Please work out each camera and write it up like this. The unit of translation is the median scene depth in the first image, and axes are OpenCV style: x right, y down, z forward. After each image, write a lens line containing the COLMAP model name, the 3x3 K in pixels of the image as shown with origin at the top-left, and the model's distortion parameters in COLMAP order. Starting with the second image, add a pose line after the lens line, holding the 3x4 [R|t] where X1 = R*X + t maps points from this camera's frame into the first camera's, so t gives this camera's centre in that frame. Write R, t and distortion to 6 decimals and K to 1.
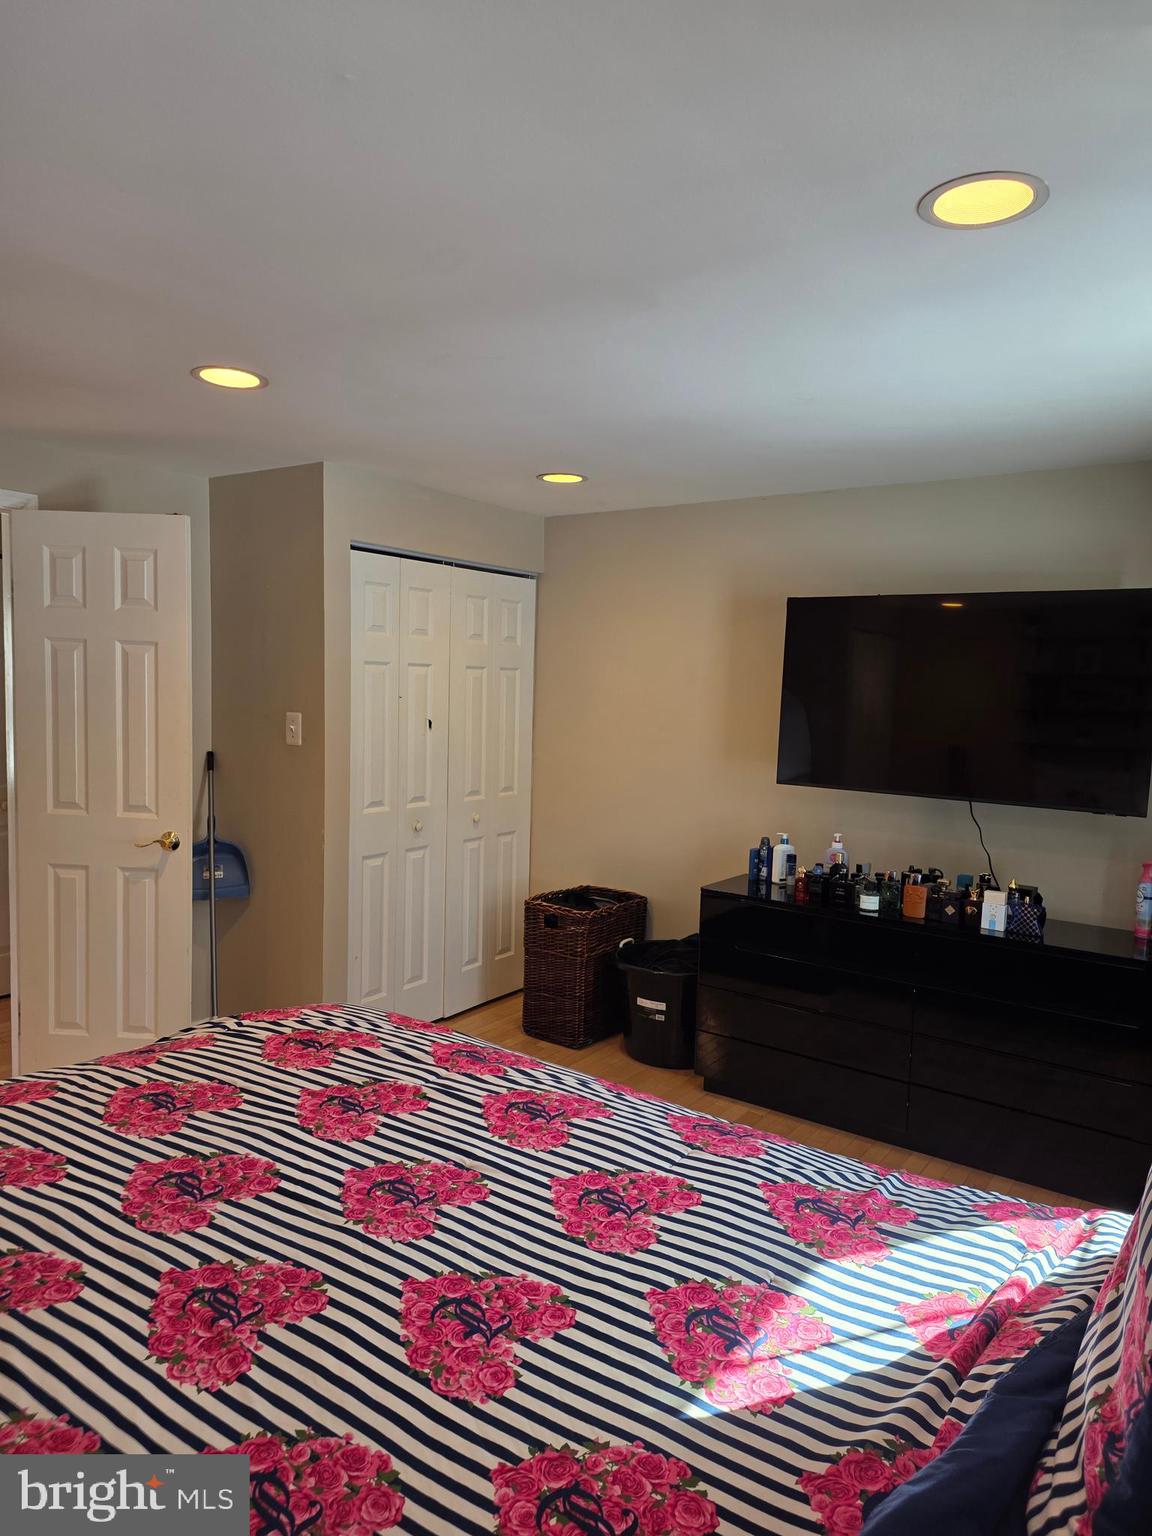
lens RADIAL K [[1026.7, 0, 572.3], [0, 1026.7, 795.5], [0, 0, 1]] dist [0.147698, -0.220041]
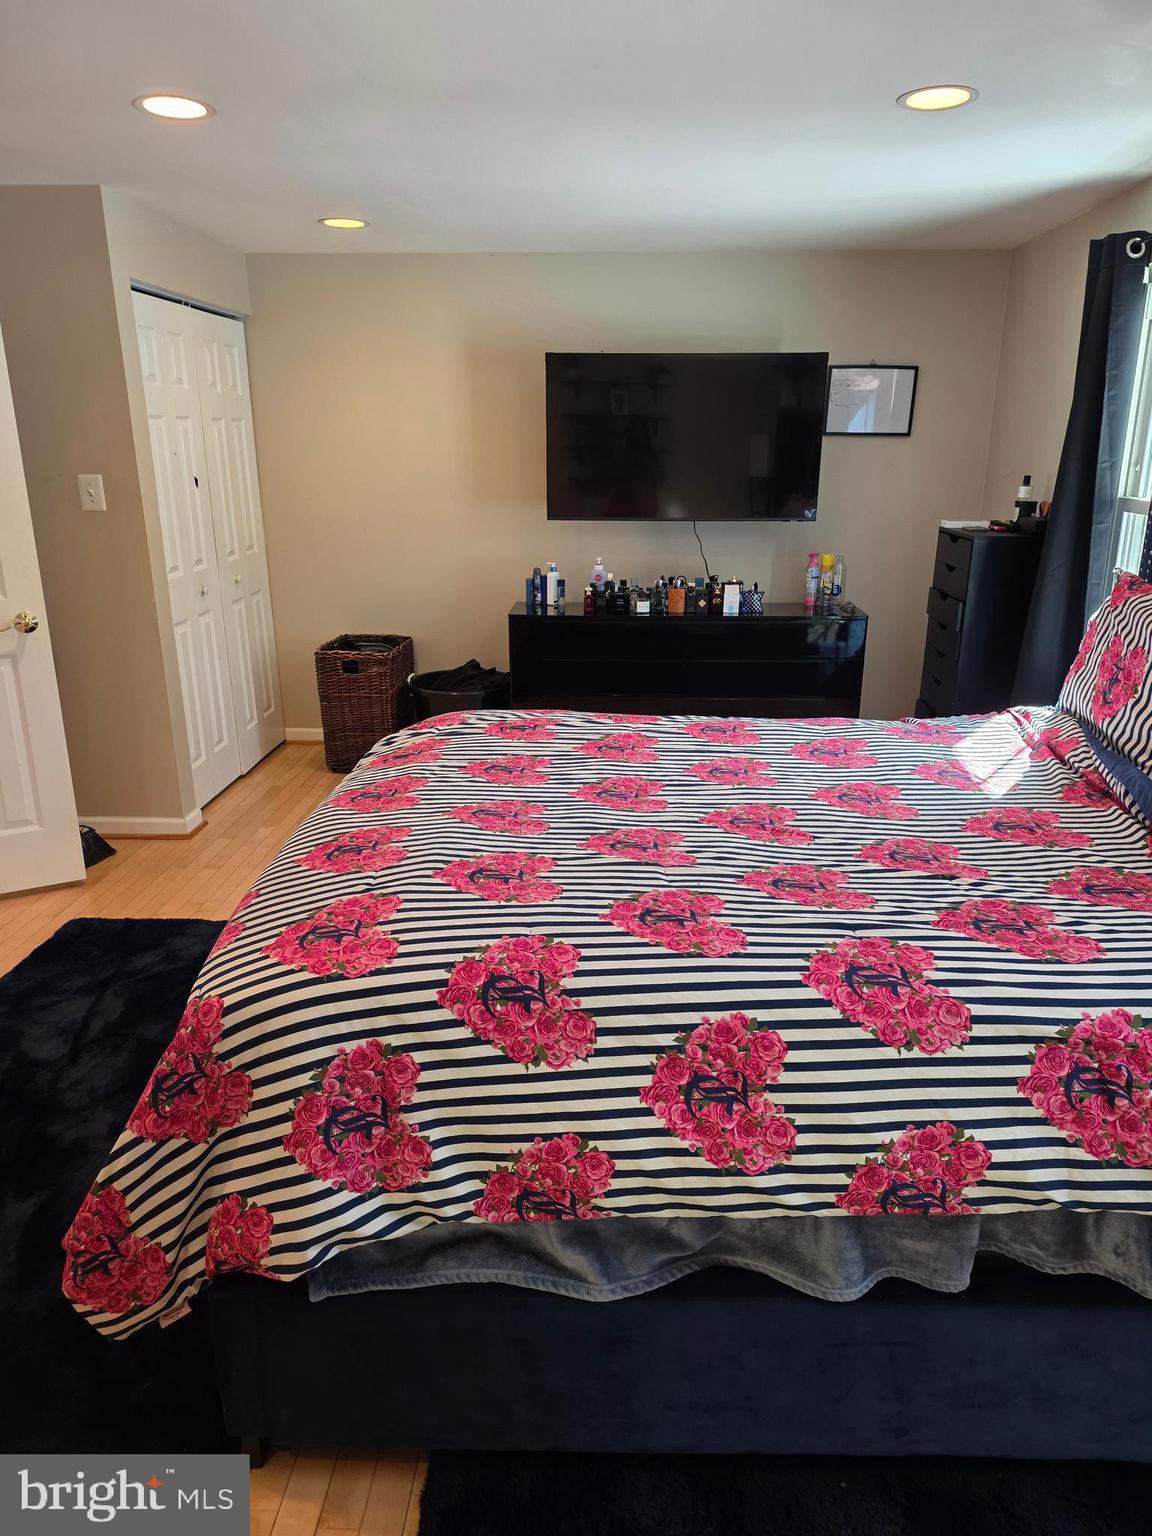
lens RADIAL K [[1026.7, 0, 572.3], [0, 1026.7, 795.5], [0, 0, 1]] dist [0.147698, -0.220041]
pose [[0.836936, -0.204053, 0.507839, -0.487786], [0.084678, 0.965003, 0.248191, 0.000801], [-0.540711, -0.164717, 0.824925, -0.074055]]
